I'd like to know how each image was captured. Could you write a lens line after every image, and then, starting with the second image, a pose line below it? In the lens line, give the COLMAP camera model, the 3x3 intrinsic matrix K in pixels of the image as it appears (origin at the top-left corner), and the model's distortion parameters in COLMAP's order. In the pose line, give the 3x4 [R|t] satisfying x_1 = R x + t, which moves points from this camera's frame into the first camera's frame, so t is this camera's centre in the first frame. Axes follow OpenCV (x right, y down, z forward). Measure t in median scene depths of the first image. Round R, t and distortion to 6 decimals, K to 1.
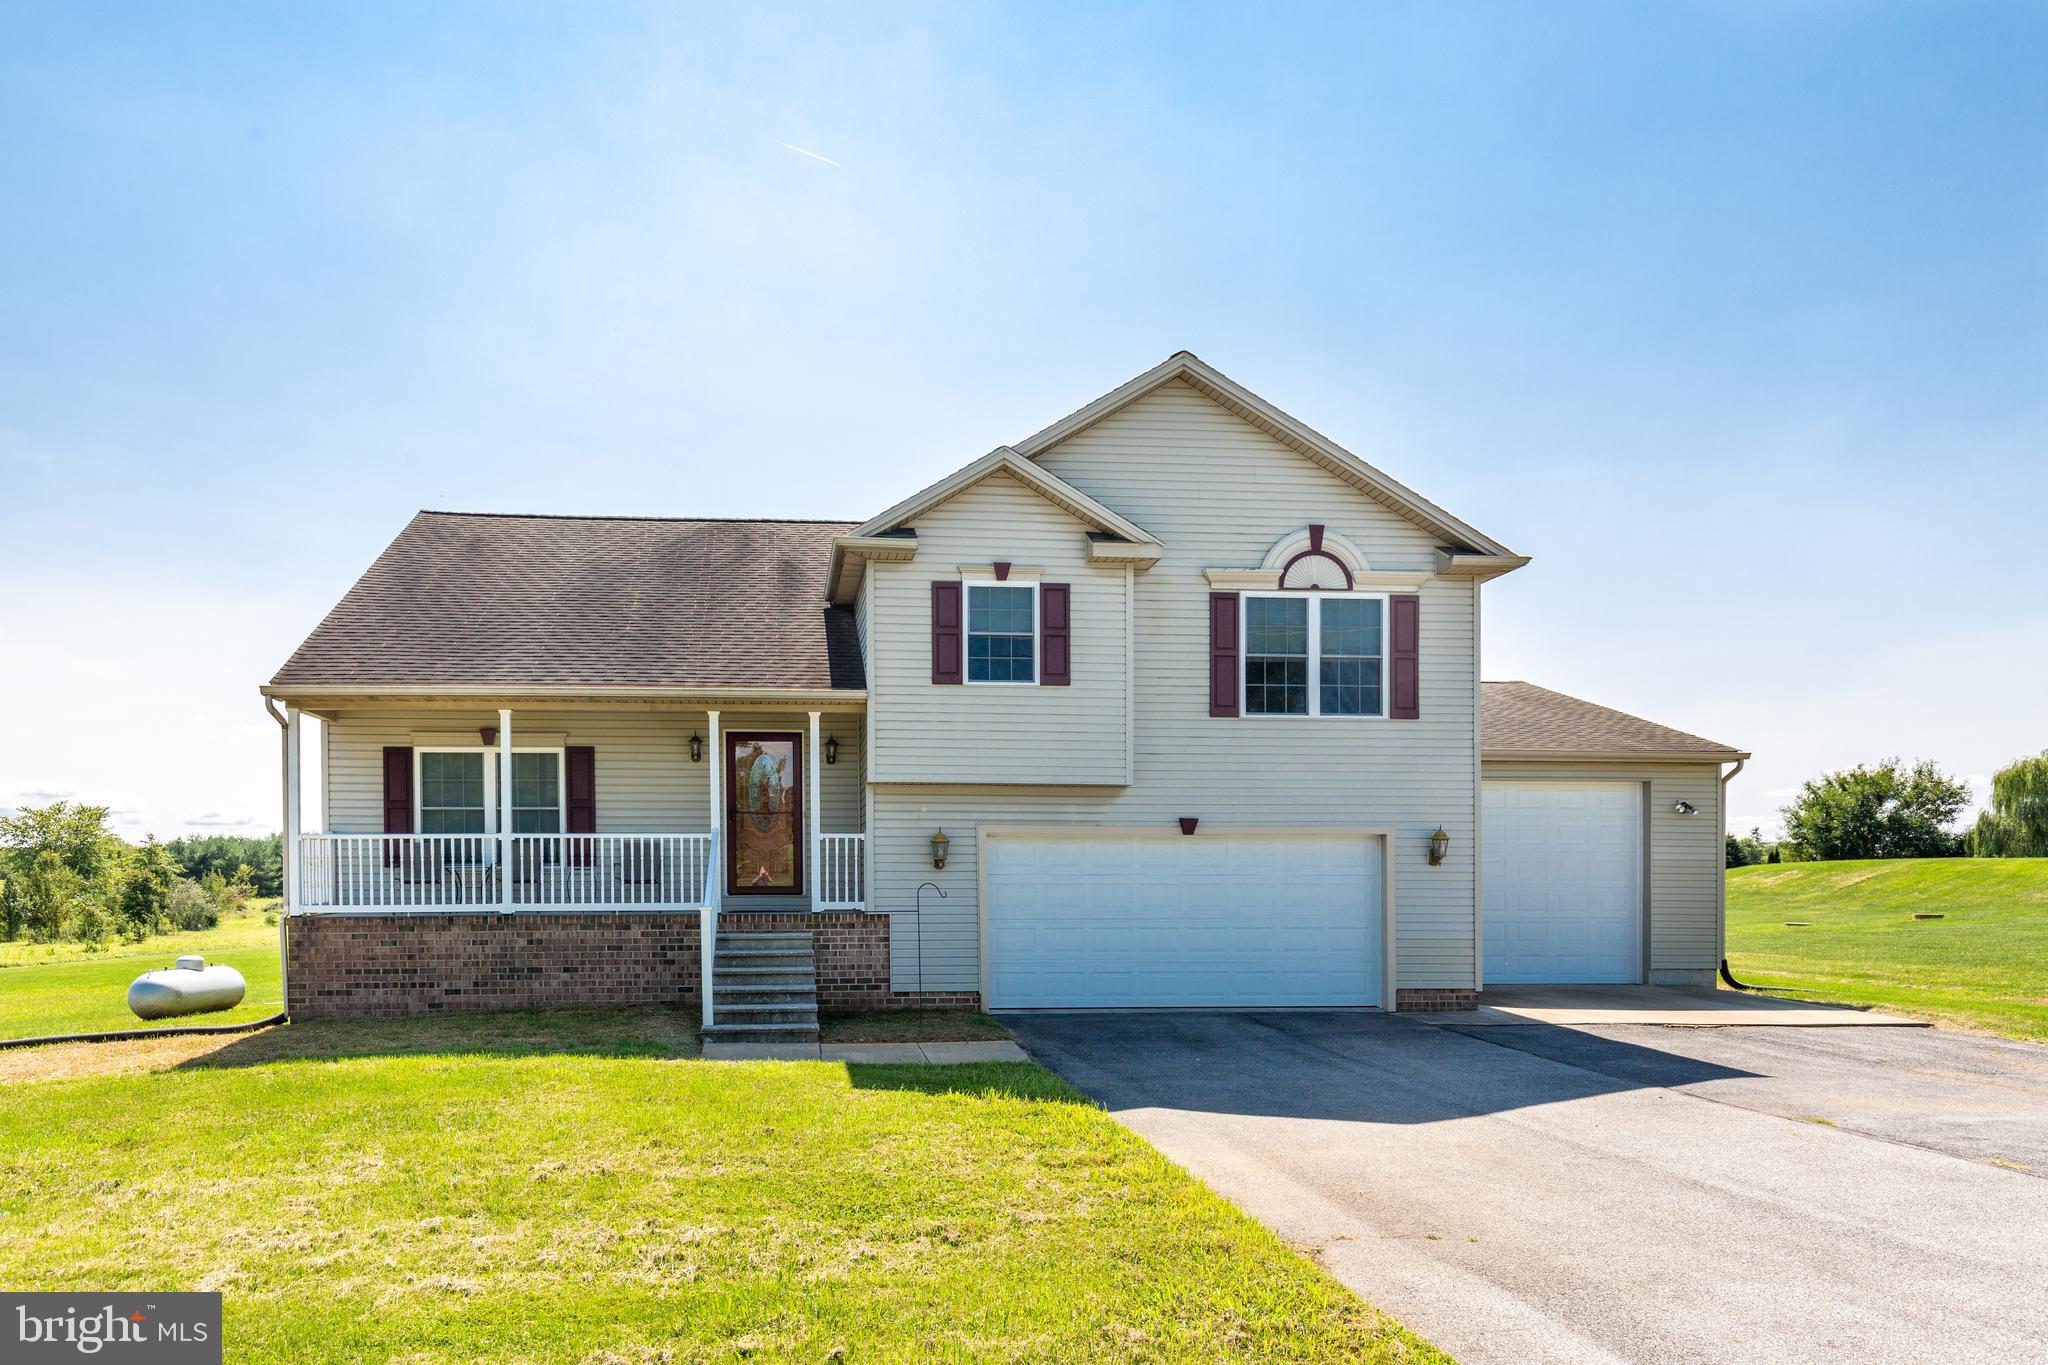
lens RADIAL K [[1301.5, 0, 891.7], [0, 1301.5, 813.4], [0, 0, 1]] dist [0.009836, -0.000517]
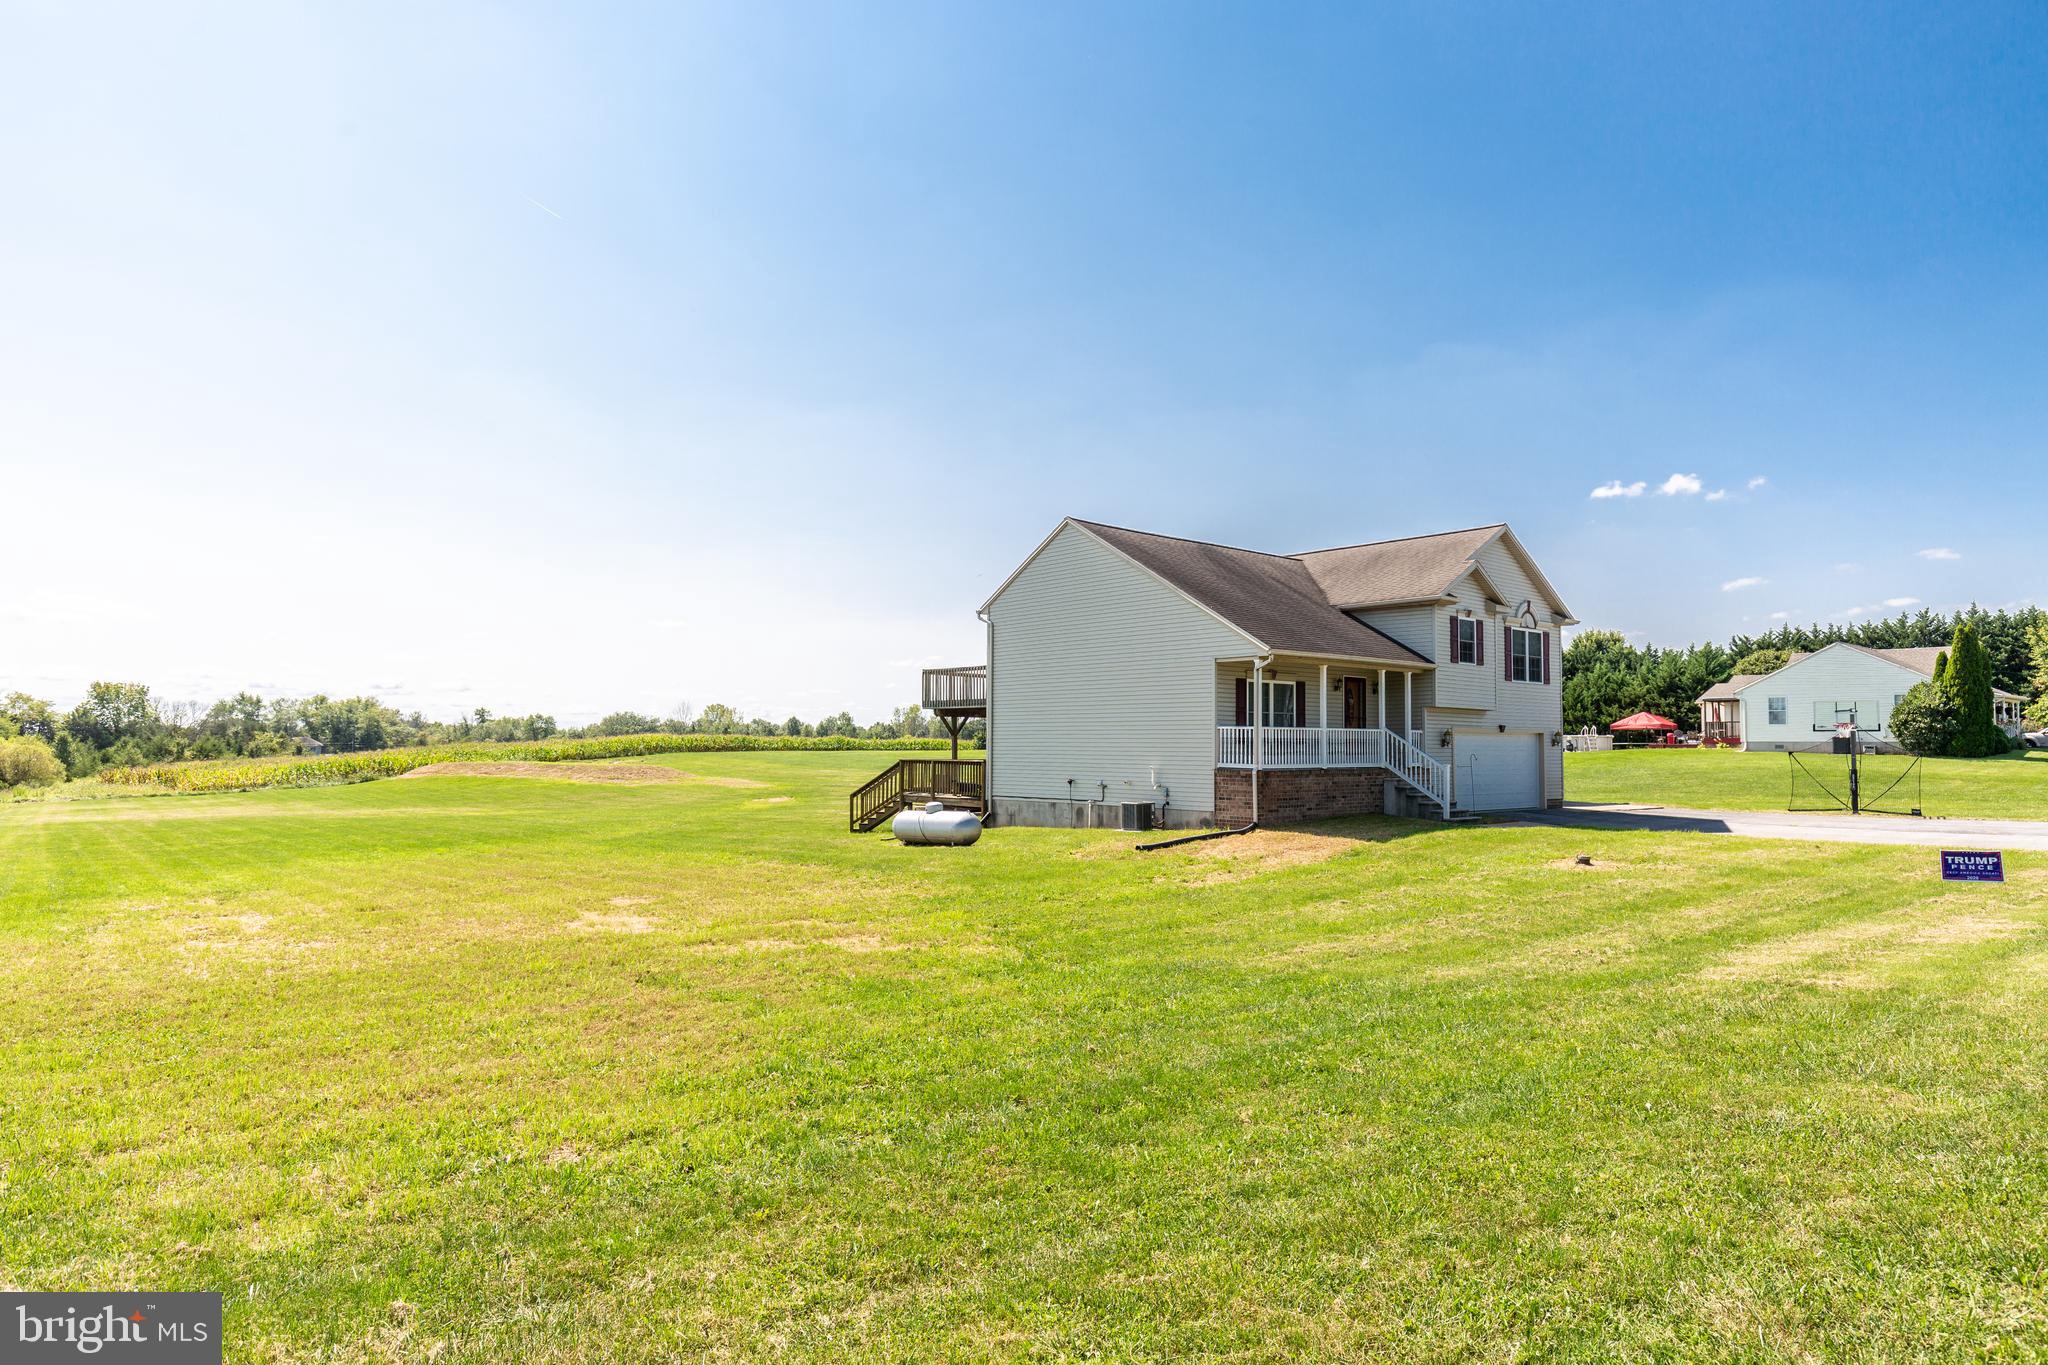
lens RADIAL K [[1301.5, 0, 946.9], [0, 1301.5, 640.0], [0, 0, 1]] dist [0.009836, -0.000517]
pose [[0.795141, 0.054769, 0.603946, -1.921617], [-0.034690, 0.998390, -0.044868, -0.009270], [-0.605431, 0.014725, 0.795761, -0.224555]]
